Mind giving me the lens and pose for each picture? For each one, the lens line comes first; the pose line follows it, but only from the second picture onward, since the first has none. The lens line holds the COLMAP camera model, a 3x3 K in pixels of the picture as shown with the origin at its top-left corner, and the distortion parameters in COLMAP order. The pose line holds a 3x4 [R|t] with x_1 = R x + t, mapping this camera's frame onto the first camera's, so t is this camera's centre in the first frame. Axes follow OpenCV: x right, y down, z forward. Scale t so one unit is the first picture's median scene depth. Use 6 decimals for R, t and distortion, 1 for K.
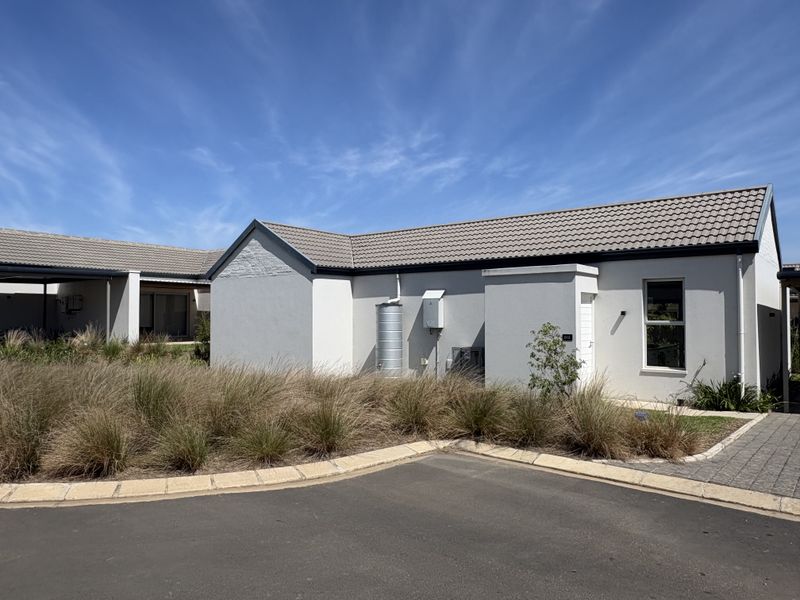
lens RADIAL K [[571.8, 0, 399.2], [0, 571.8, 299.4], [0, 0, 1]] dist [-0.002475, 0.000776]
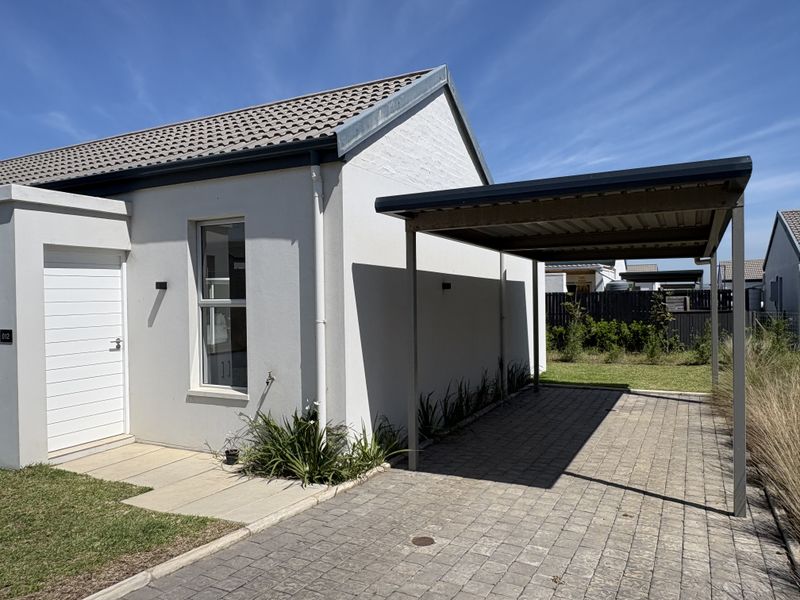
lens RADIAL K [[571.8, 0, 399.2], [0, 571.8, 299.4], [0, 0, 1]] dist [-0.002475, 0.000776]
pose [[0.981894, -0.016241, 0.188736, 0.097902], [0.009403, 0.999268, 0.037069, 0.003664], [-0.189200, -0.034623, 0.981328, 0.084015]]
